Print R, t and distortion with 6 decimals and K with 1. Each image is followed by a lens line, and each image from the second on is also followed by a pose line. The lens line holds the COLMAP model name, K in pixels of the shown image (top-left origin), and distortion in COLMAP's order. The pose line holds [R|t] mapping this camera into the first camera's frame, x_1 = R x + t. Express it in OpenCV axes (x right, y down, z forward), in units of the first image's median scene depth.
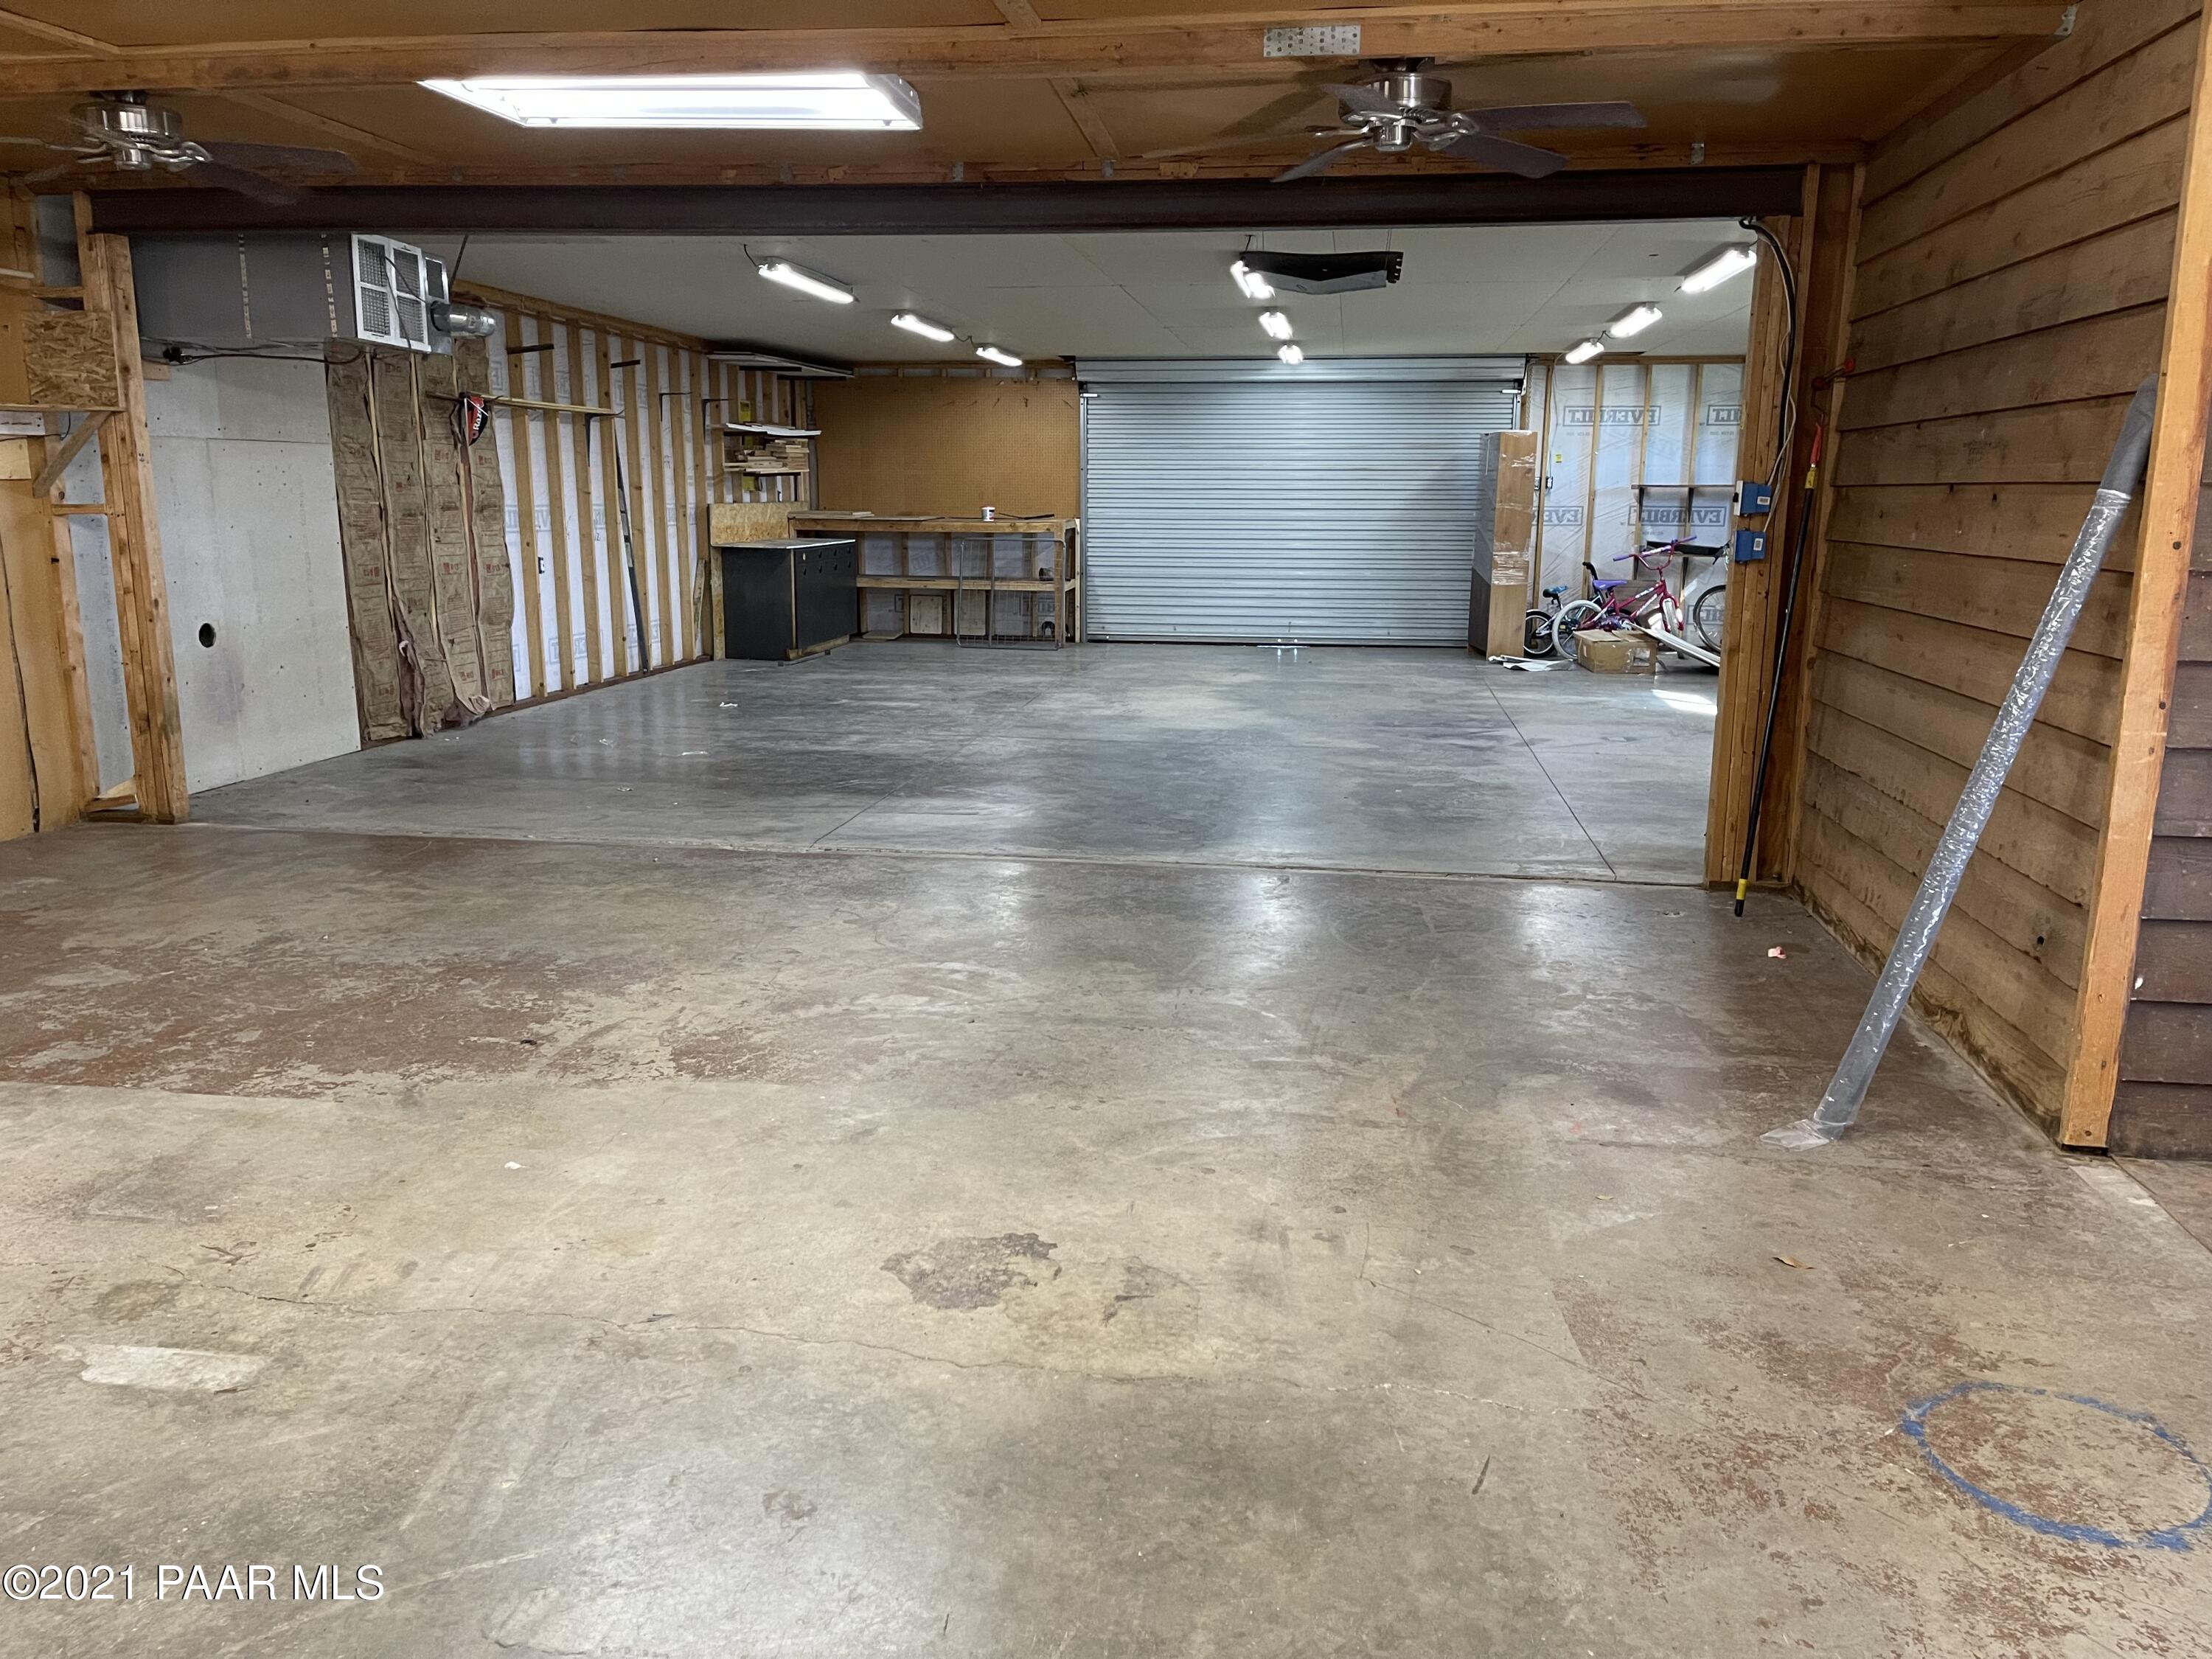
lens RADIAL K [[1674.1, 0, 1114.7], [0, 1674.1, 828.3], [0, 0, 1]] dist [0.073410, -0.086638]
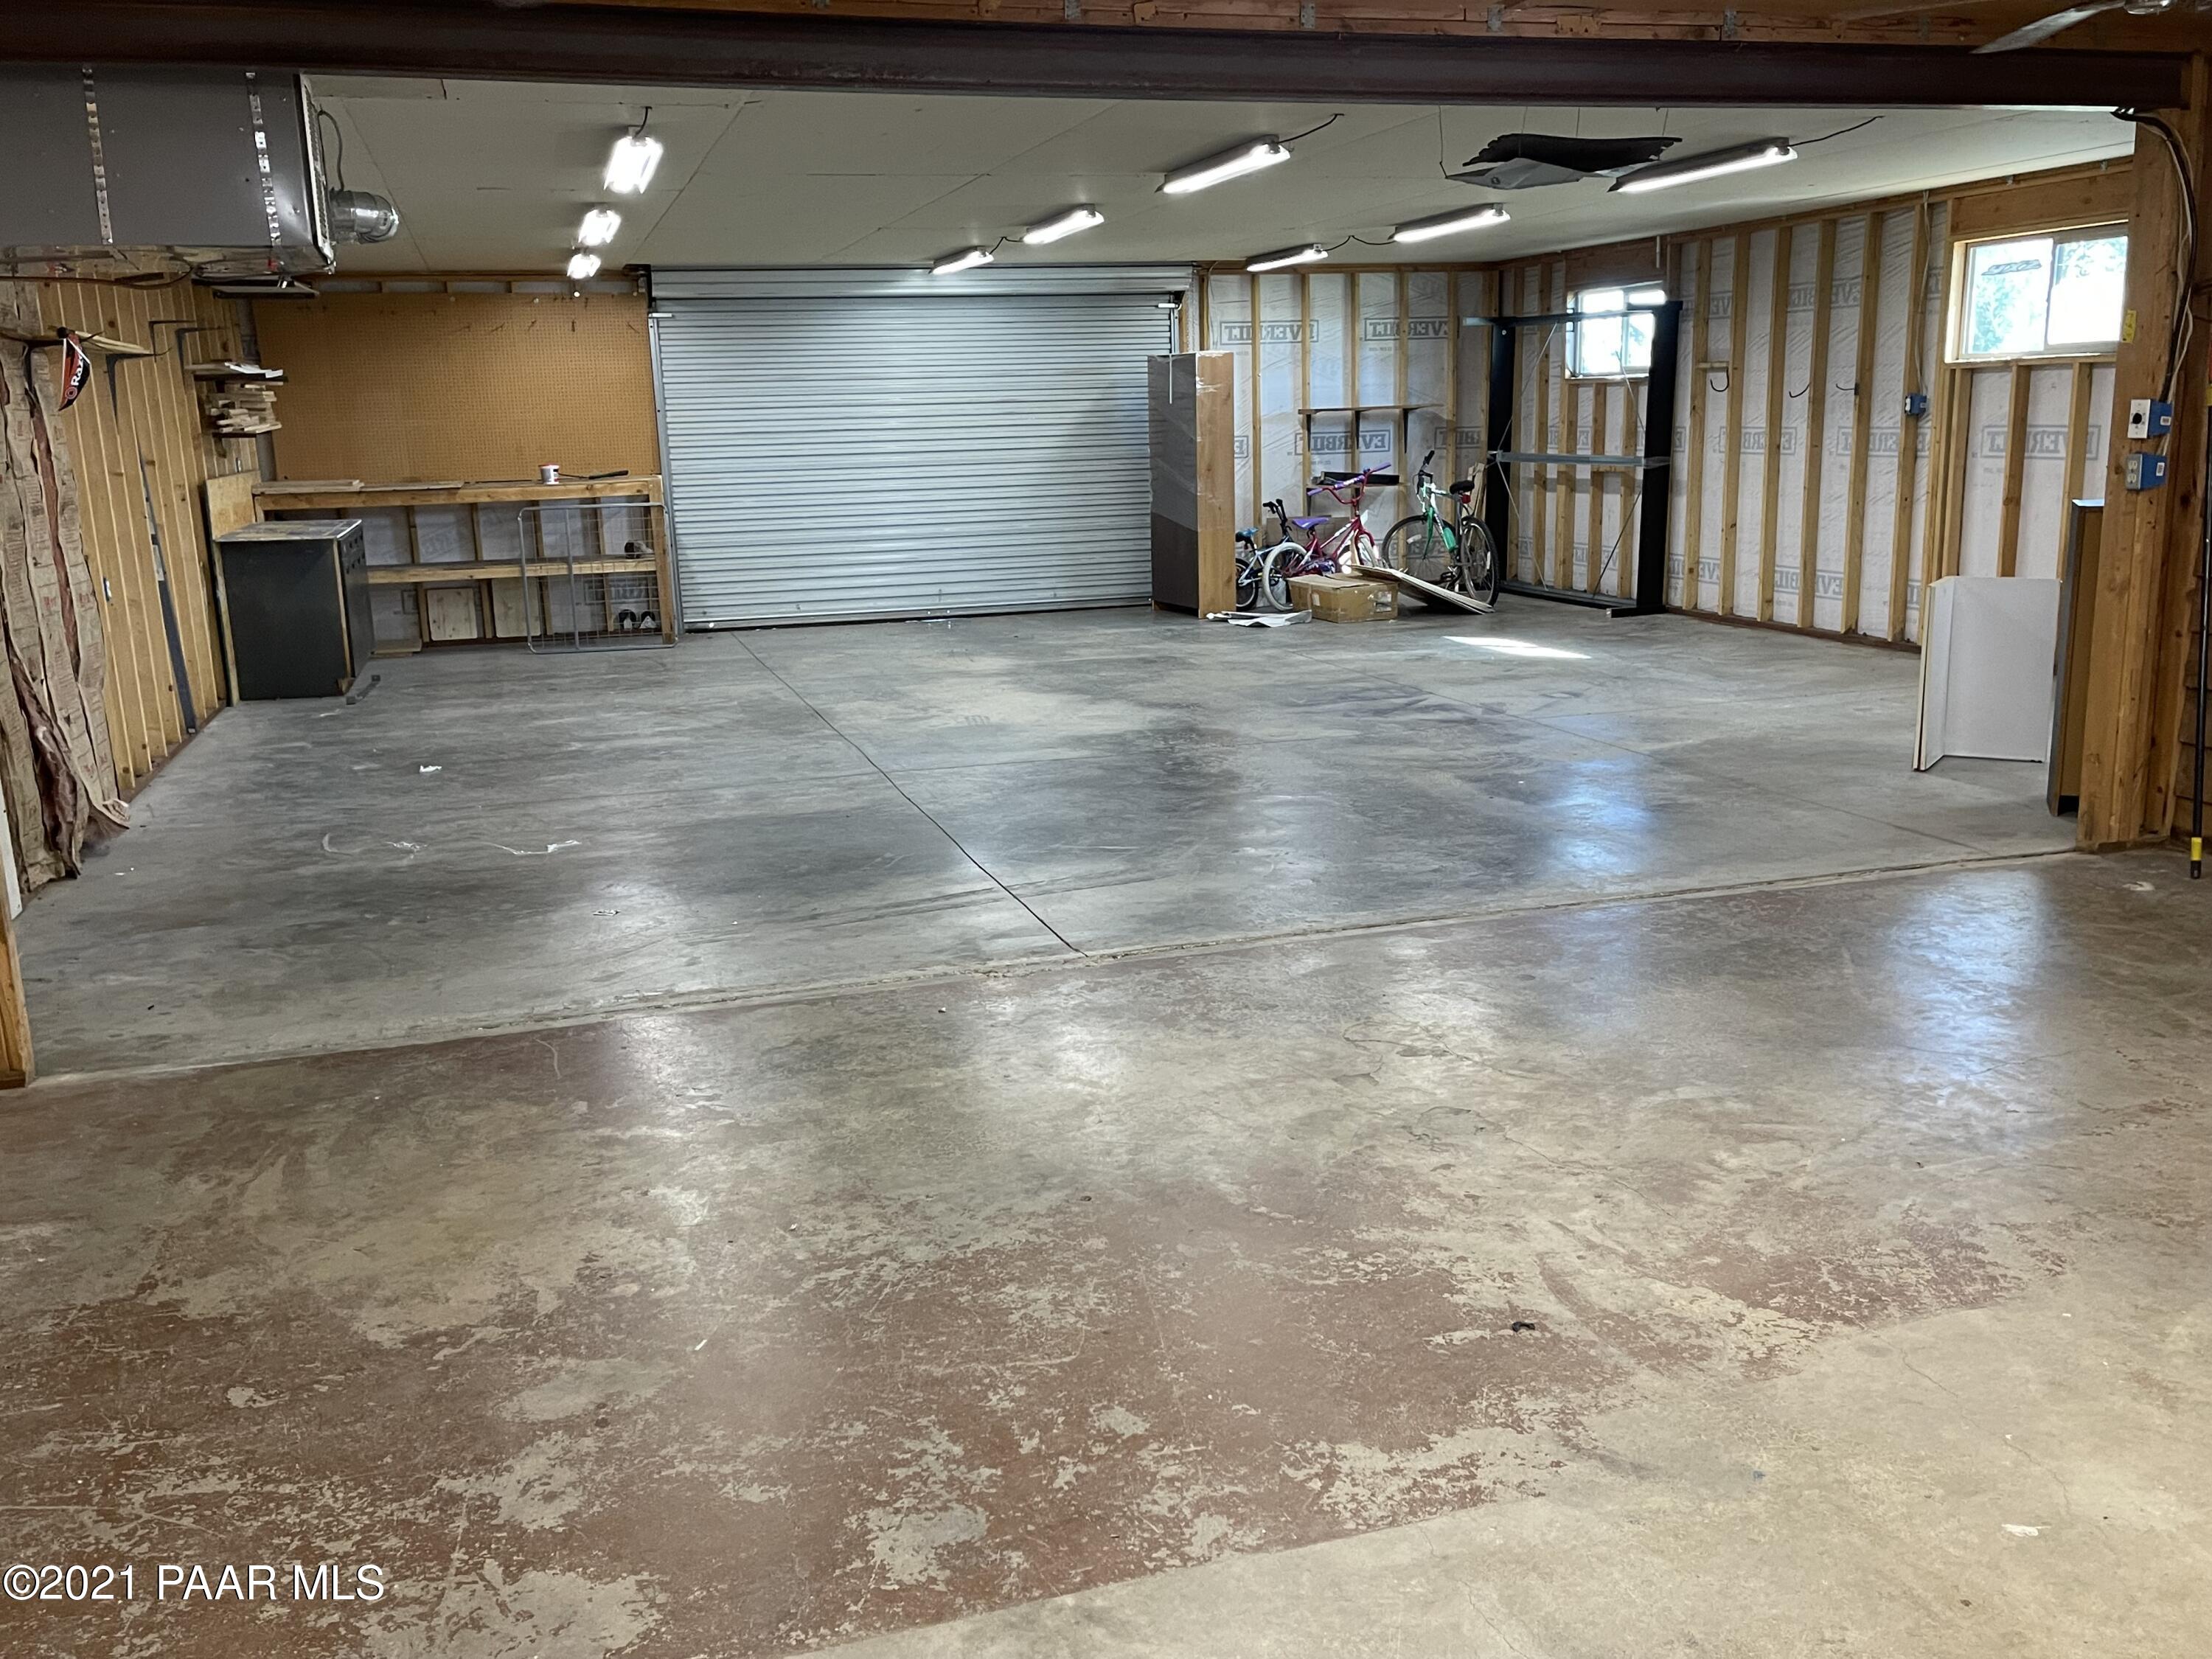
lens RADIAL K [[1920.3, 0, 1139.1], [0, 1920.3, 837.6], [0, 0, 1]] dist [0.060127, -0.051133]
pose [[0.901683, -0.127578, 0.413149, -0.231519], [0.120814, 0.991762, 0.042578, -0.033666], [-0.415177, 0.011523, 0.909668, 0.113737]]
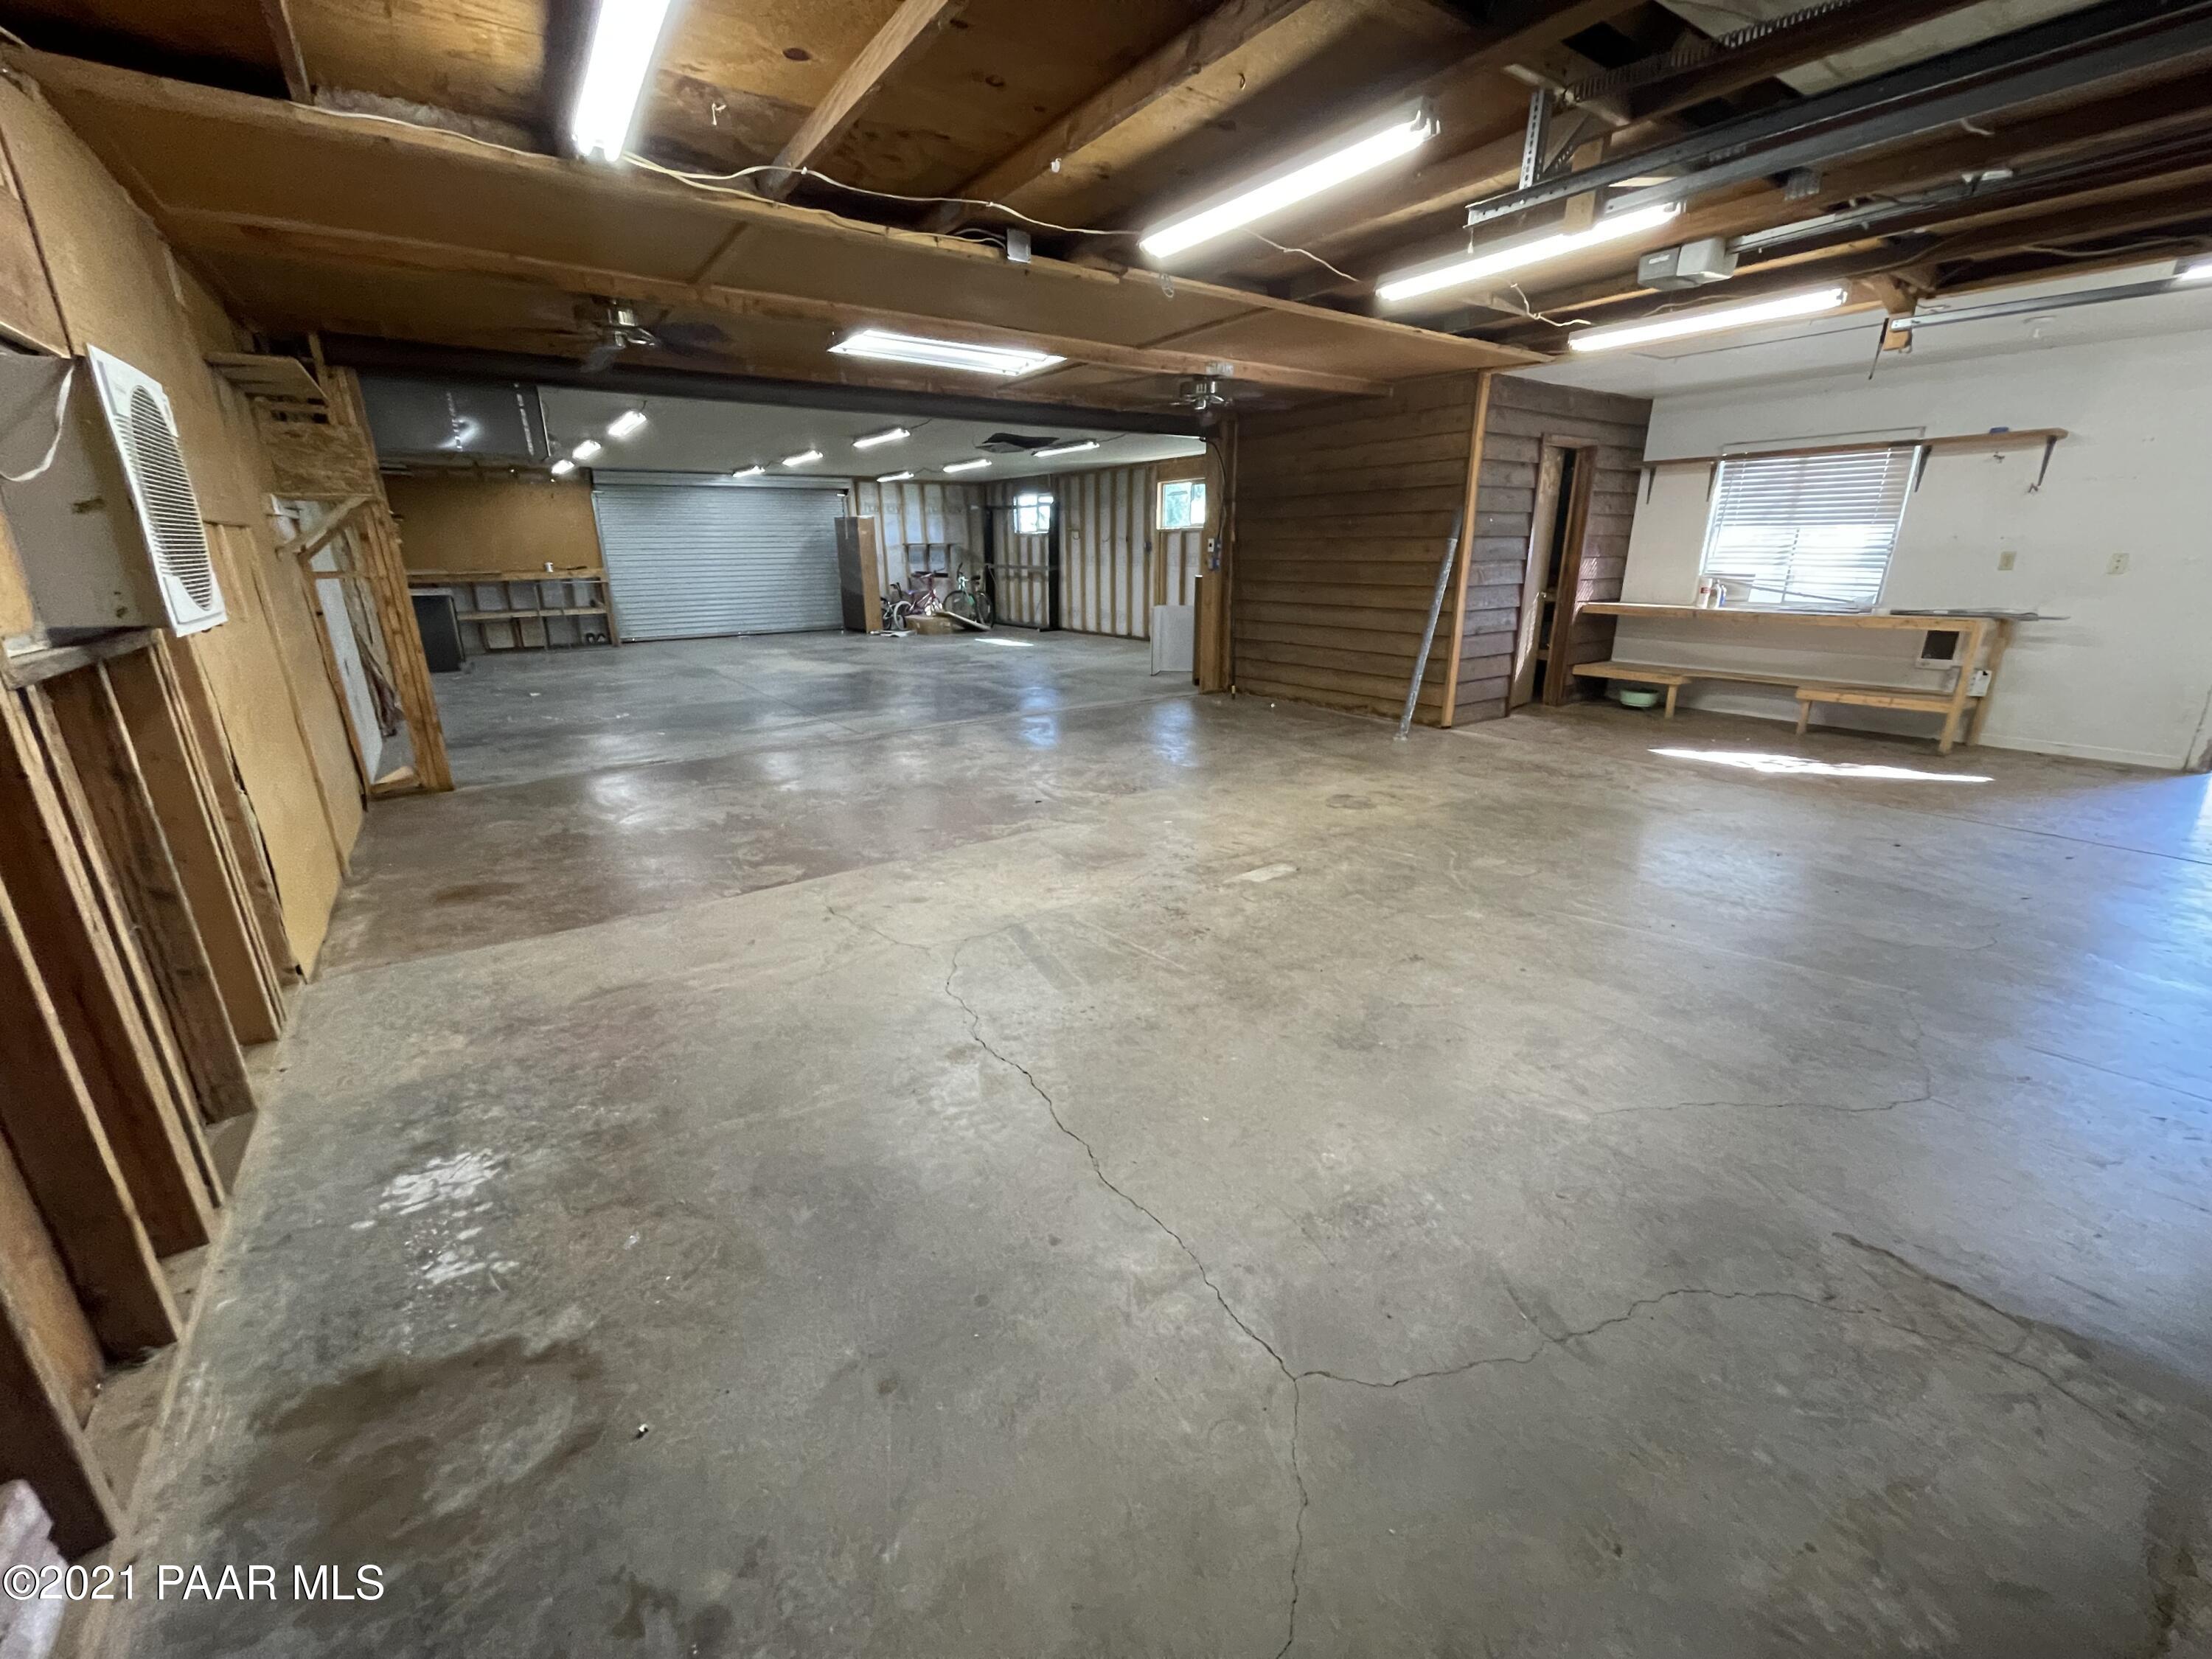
lens RADIAL K [[886.2, 0, 1100.2], [0, 886.2, 836.7], [0, 0, 1]] dist [-0.002800, 0.000188]
pose [[0.726199, -0.228198, 0.648506, -0.319230], [0.150937, 0.973210, 0.173437, -0.005719], [-0.670711, -0.028066, 0.741188, 0.022739]]
